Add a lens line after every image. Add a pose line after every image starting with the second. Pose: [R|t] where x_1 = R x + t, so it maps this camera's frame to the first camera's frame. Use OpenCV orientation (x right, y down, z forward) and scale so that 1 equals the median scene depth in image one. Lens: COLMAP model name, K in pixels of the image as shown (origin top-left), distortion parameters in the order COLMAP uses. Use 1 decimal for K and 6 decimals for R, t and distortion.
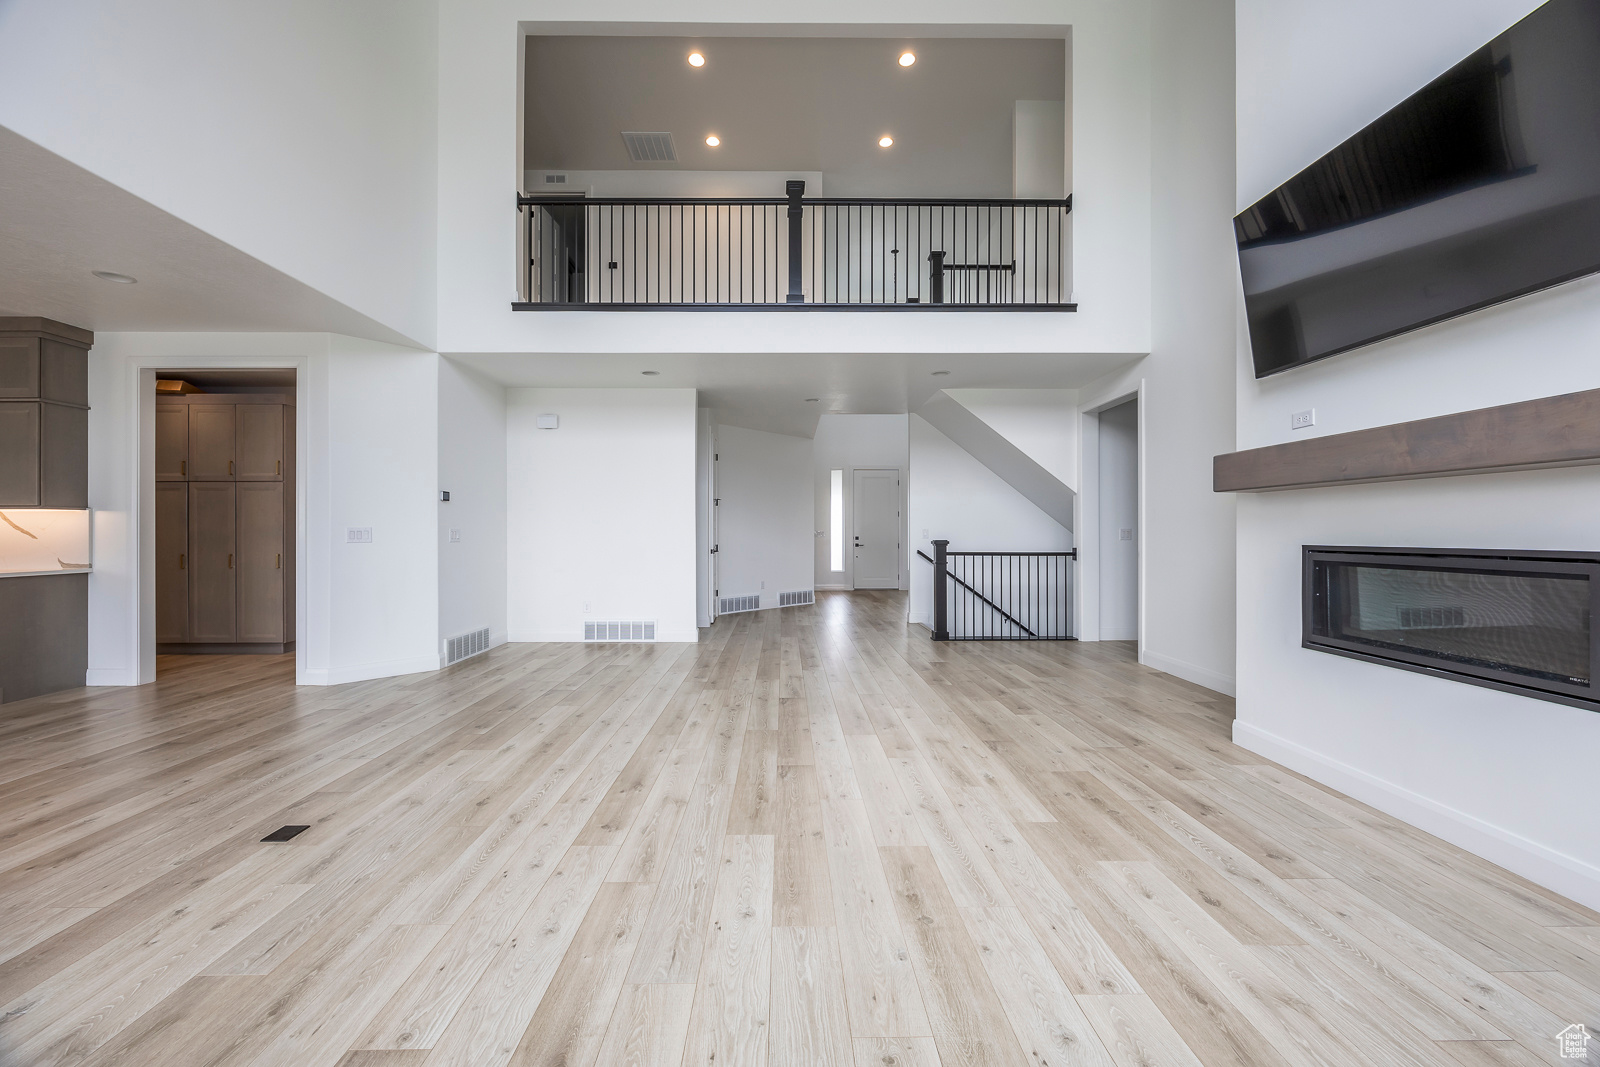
lens RADIAL K [[617.2, 0, 791.8], [0, 617.2, 534.2], [0, 0, 1]] dist [-0.000542, -0.000520]
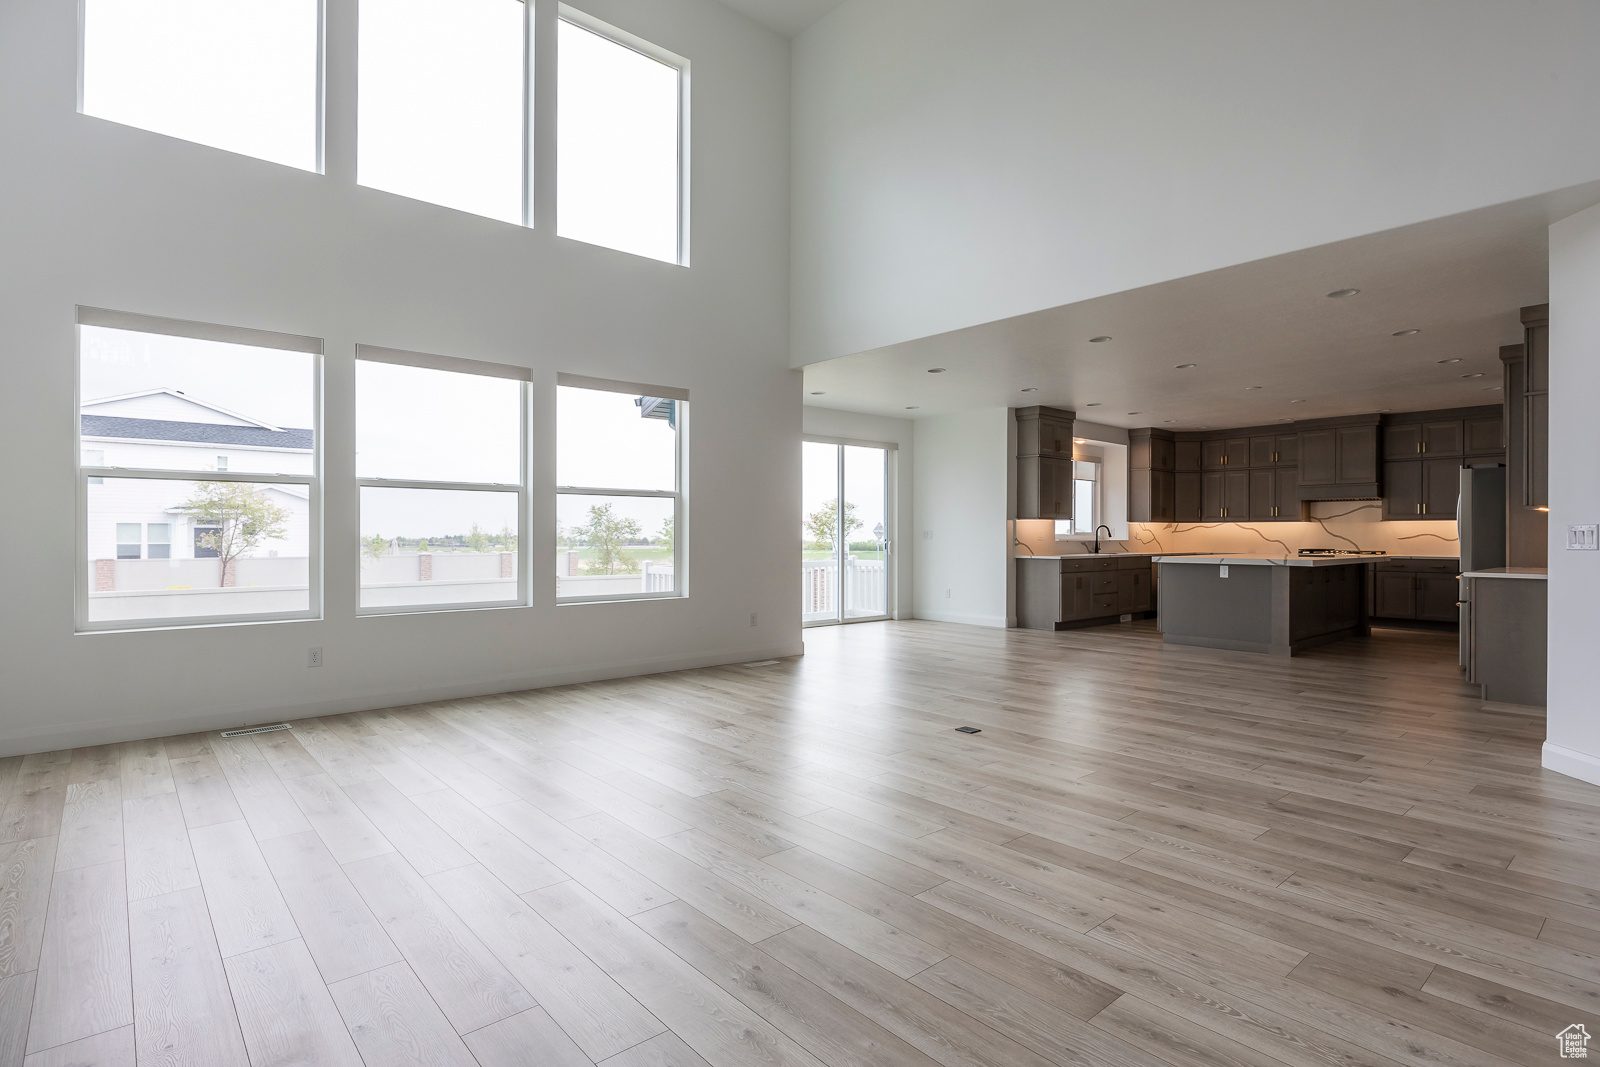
lens RADIAL K [[808.2, 0, 809.1], [0, 808.2, 530.7], [0, 0, 1]] dist [-0.004543, 0.001072]
pose [[-0.759481, -0.004315, -0.650515, 0.420393], [-0.002665, 0.999990, -0.003521, 0.000562], [0.650524, -0.000940, -0.759485, 1.225764]]
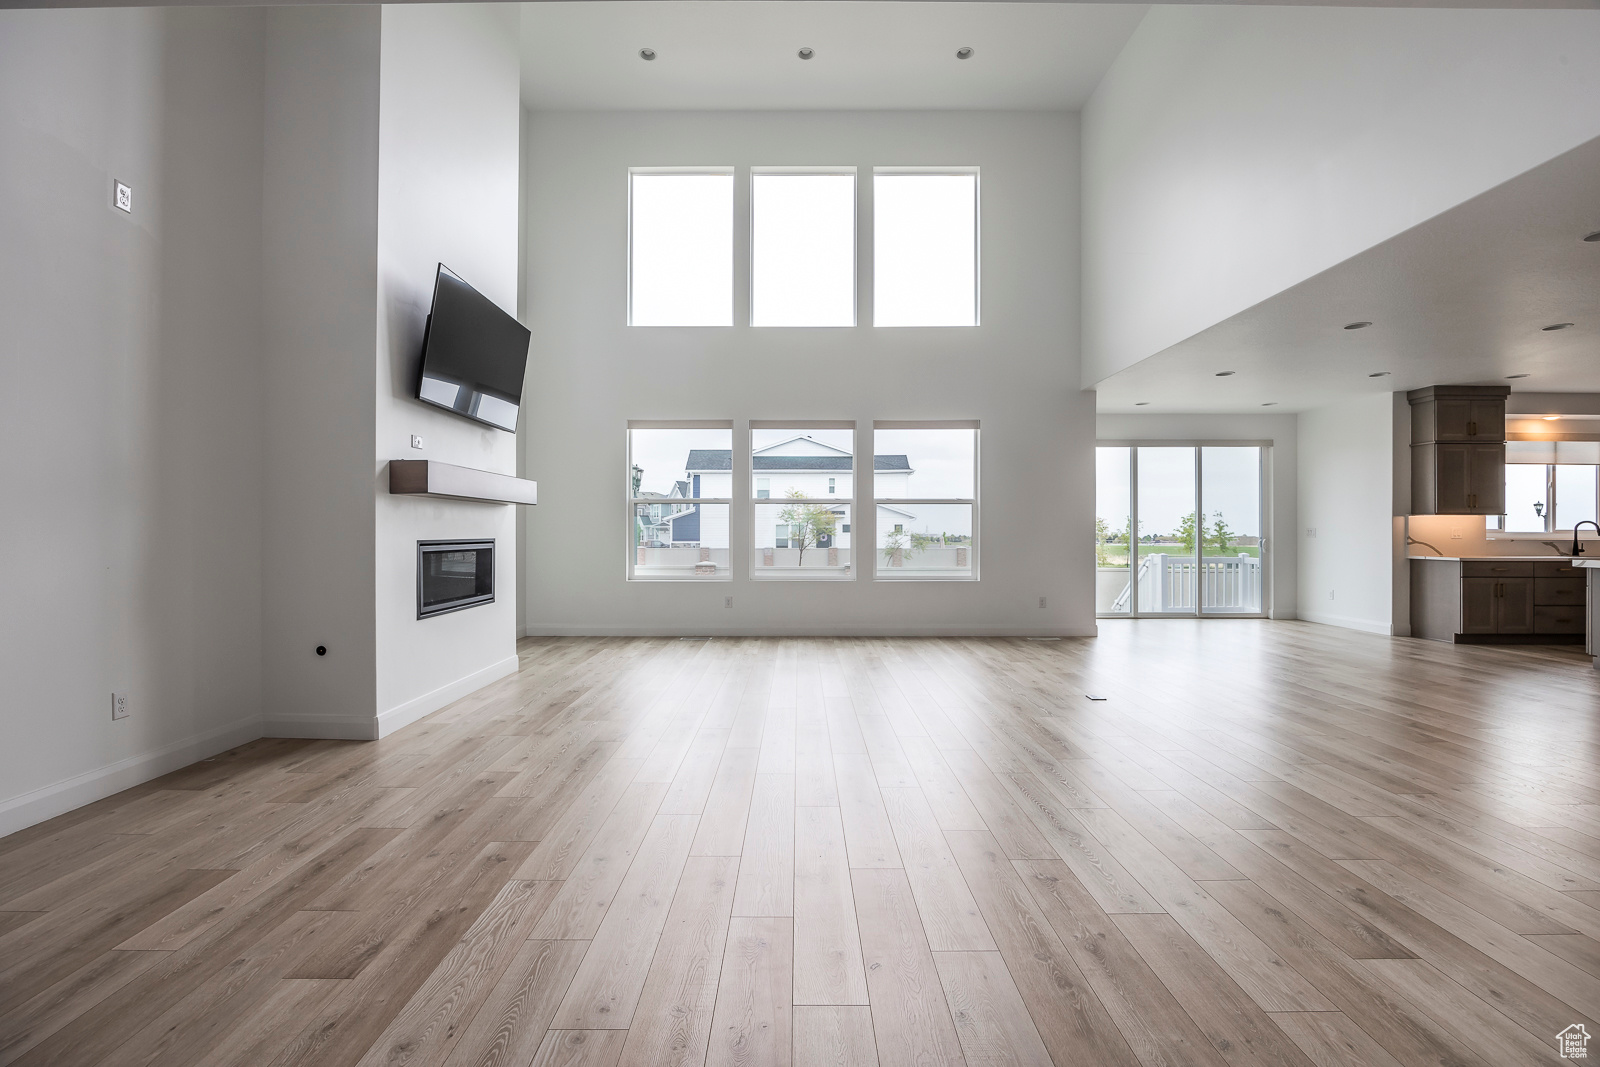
lens RADIAL K [[714.4, 0, 796.3], [0, 714.4, 525.6], [0, 0, 1]] dist [-0.014554, 0.001035]
pose [[-0.999886, -0.000754, 0.015050, 0.012417], [-0.000857, 0.999976, -0.006805, -0.001935], [-0.015044, -0.006817, -0.999864, 1.678363]]
